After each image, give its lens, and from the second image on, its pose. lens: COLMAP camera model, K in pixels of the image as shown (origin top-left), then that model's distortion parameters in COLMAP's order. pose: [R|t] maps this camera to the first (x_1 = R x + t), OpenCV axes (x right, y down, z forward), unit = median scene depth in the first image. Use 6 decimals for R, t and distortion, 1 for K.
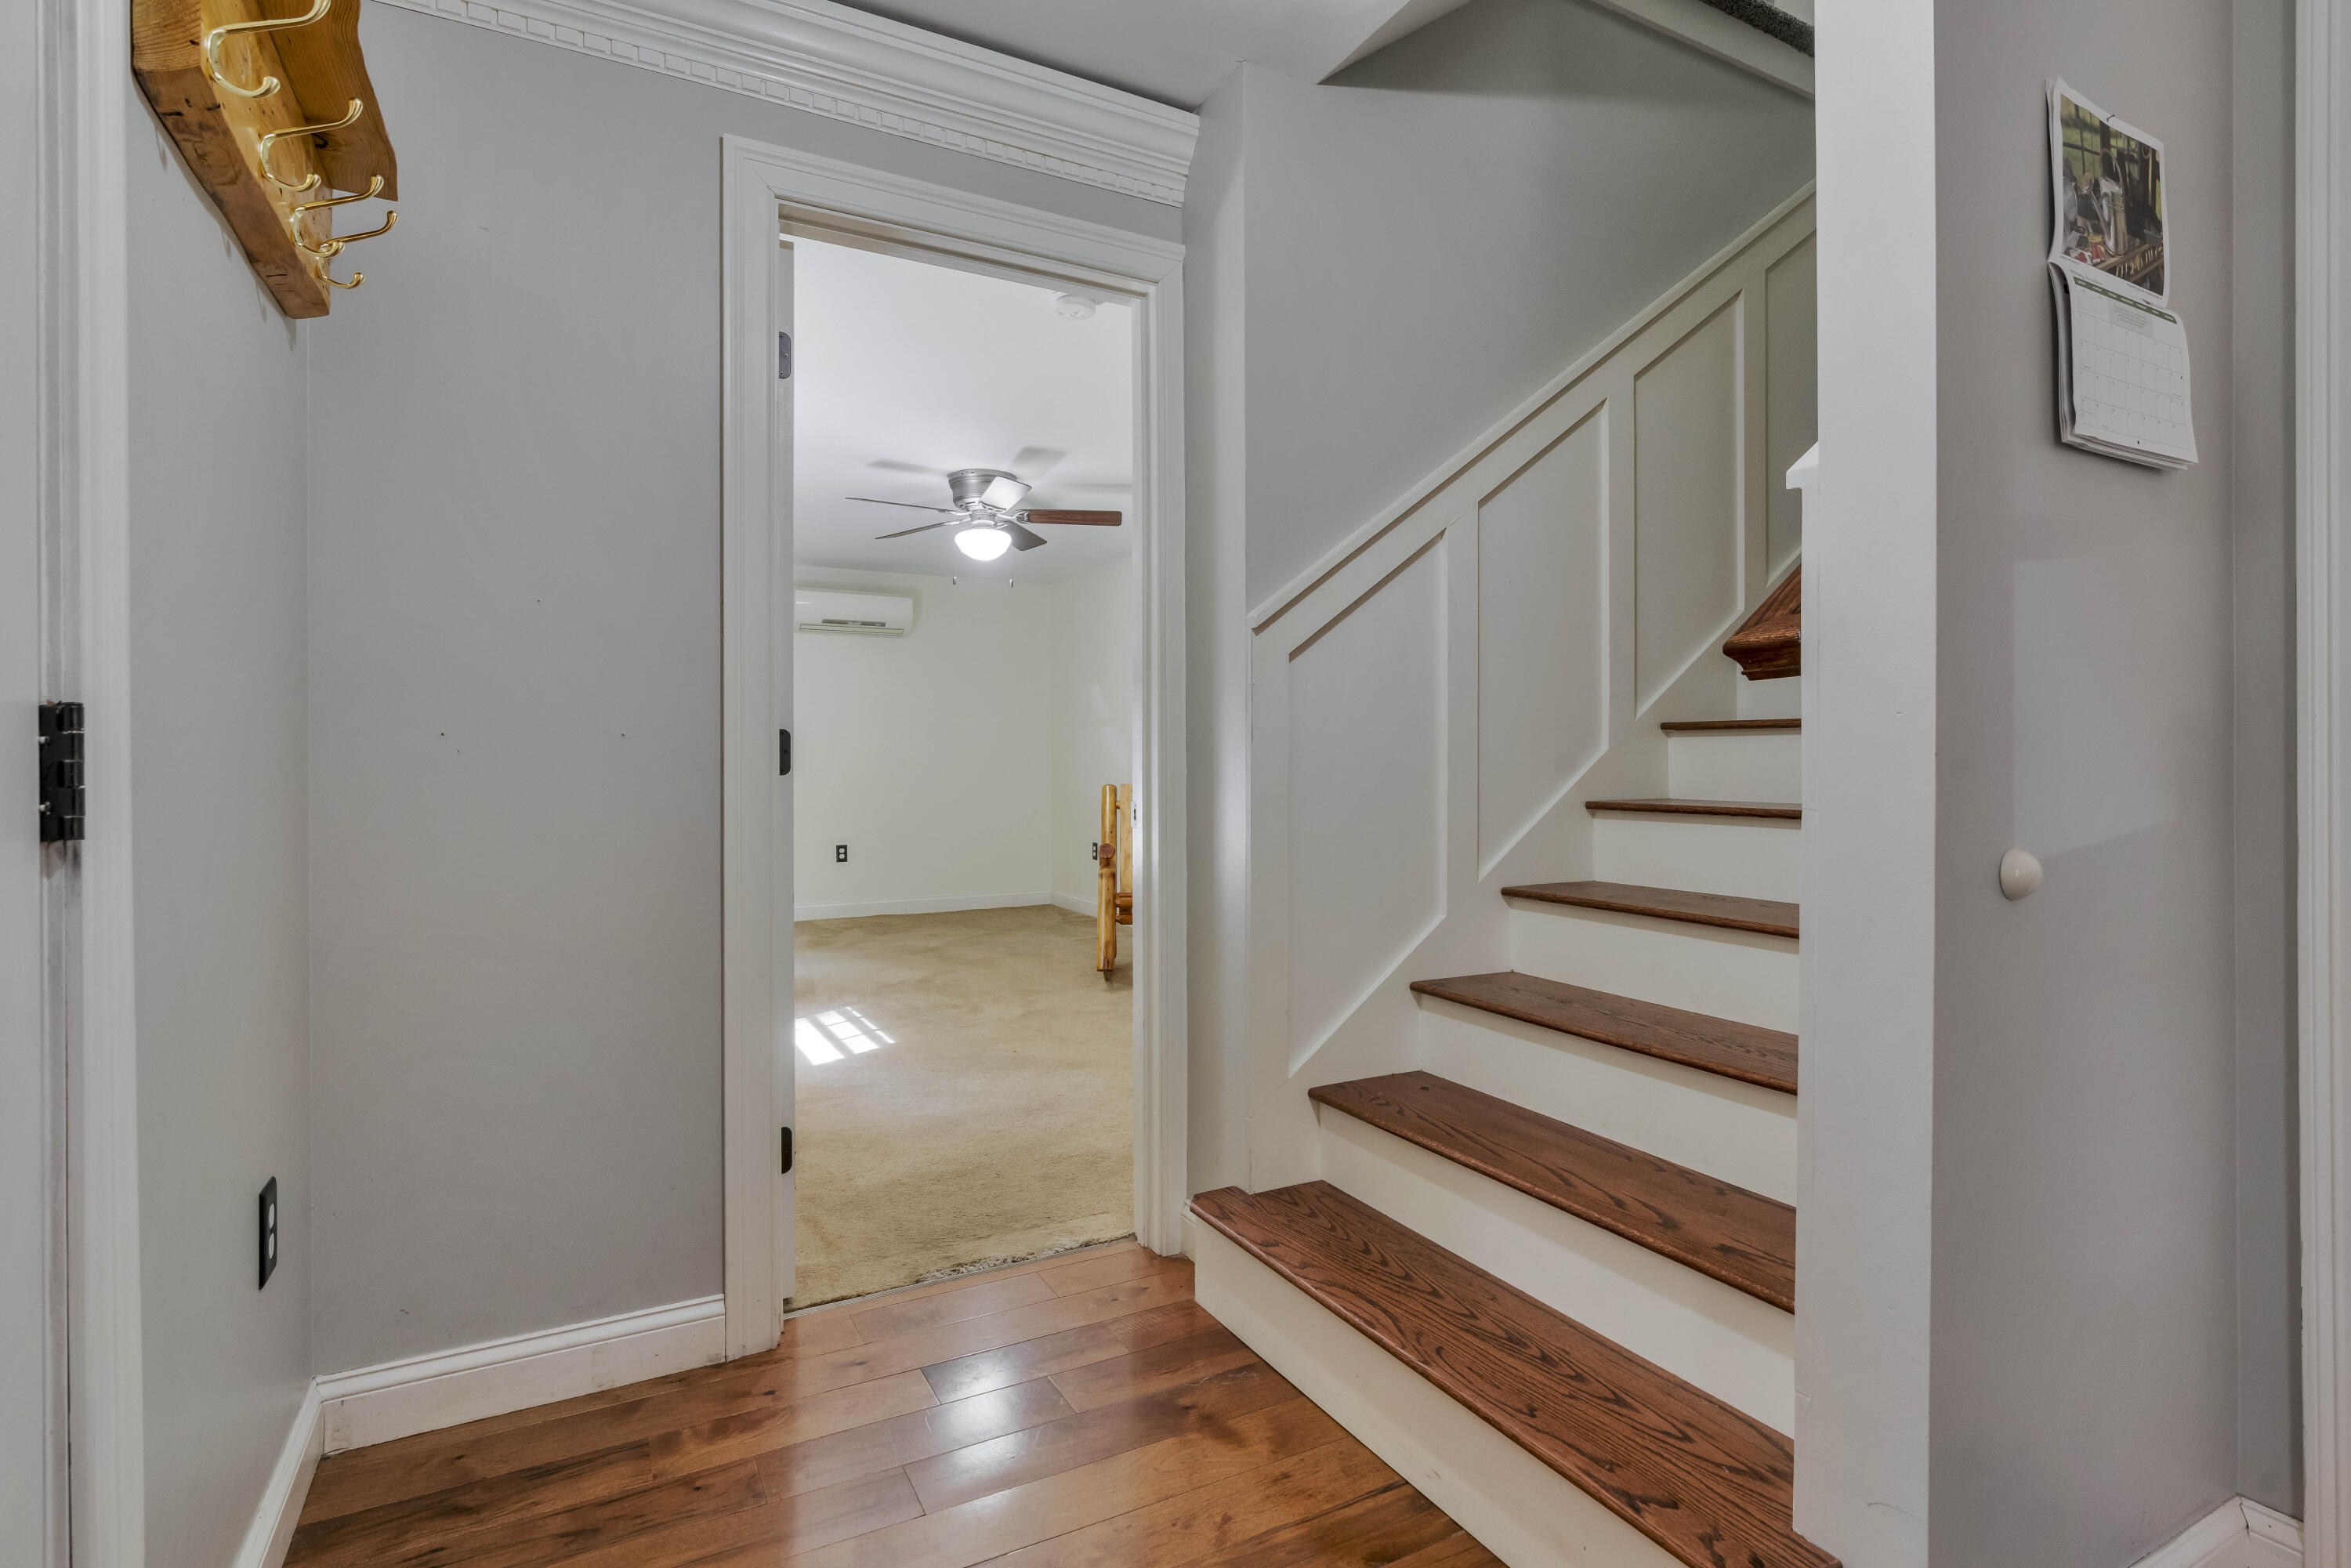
lens RADIAL K [[1131.4, 0, 1176.6], [0, 1131.4, 780.3], [0, 0, 1]] dist [-0.003720, 0.001781]
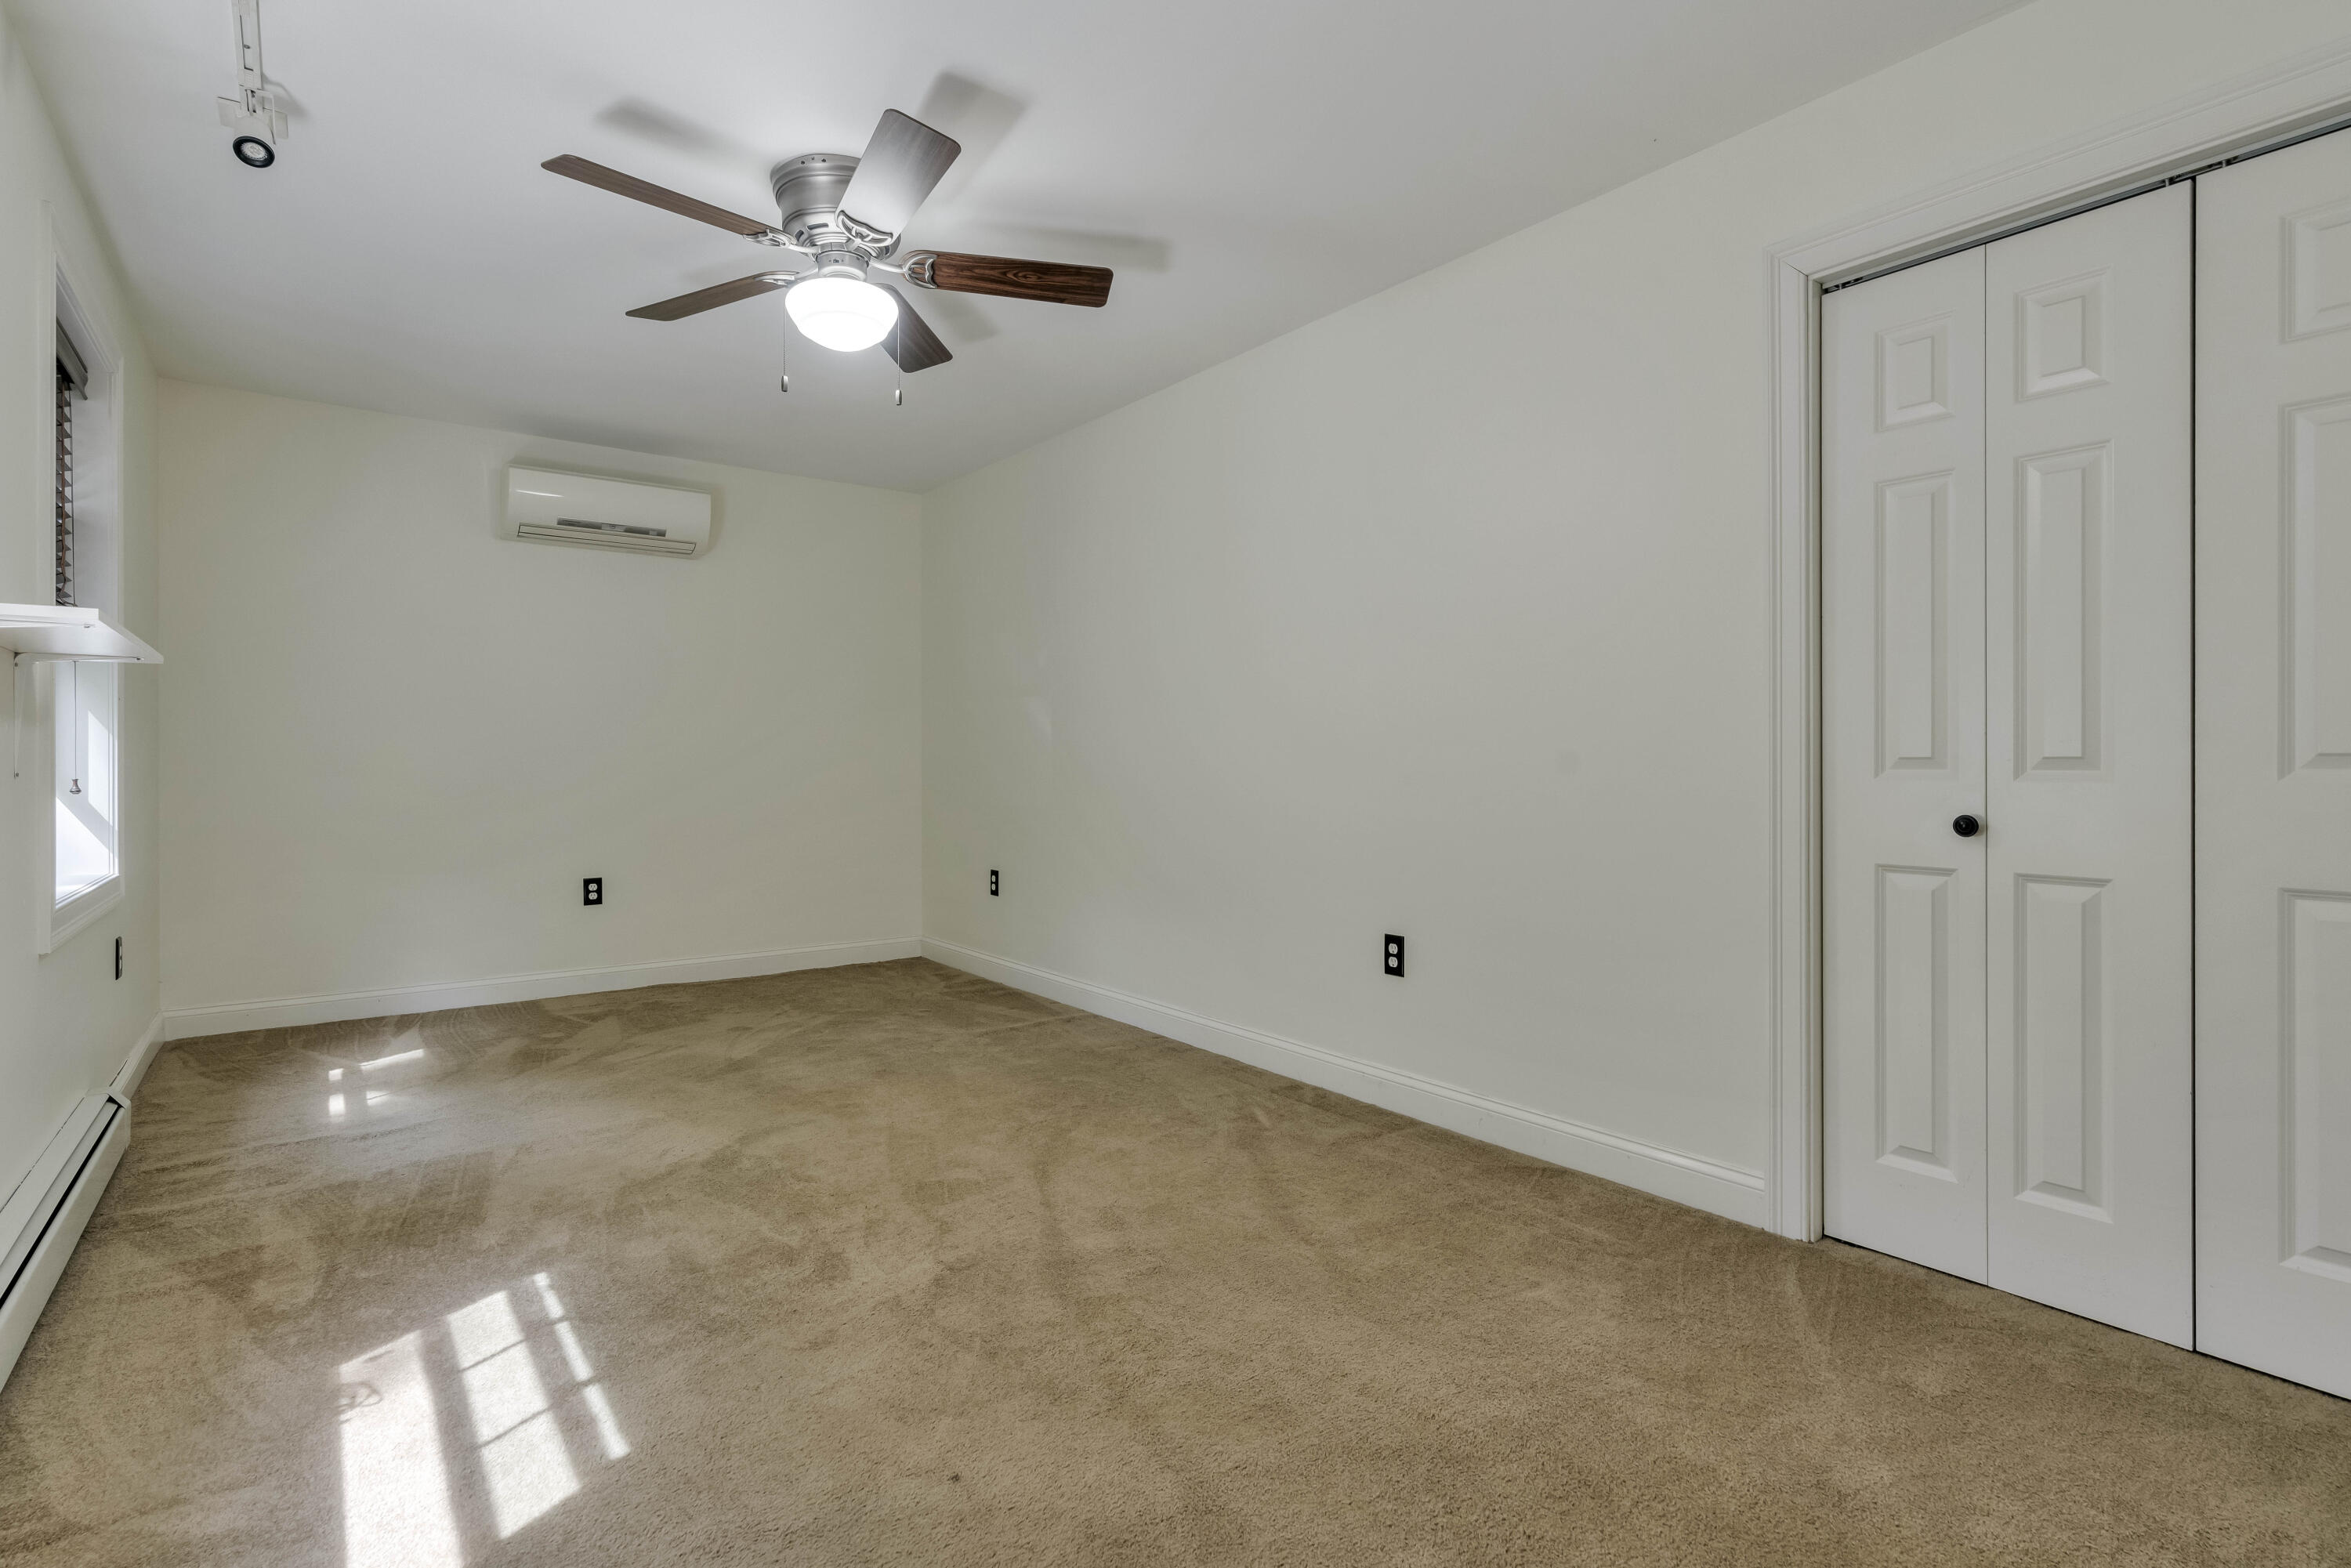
lens RADIAL K [[1131.4, 0, 1167.2], [0, 1131.4, 777.0], [0, 0, 1]] dist [-0.003720, 0.001781]
pose [[0.989591, 0.001474, 0.143901, -0.077361], [-0.001132, 0.999996, -0.002458, 0.001676], [-0.143904, 0.002270, 0.989589, 0.370656]]
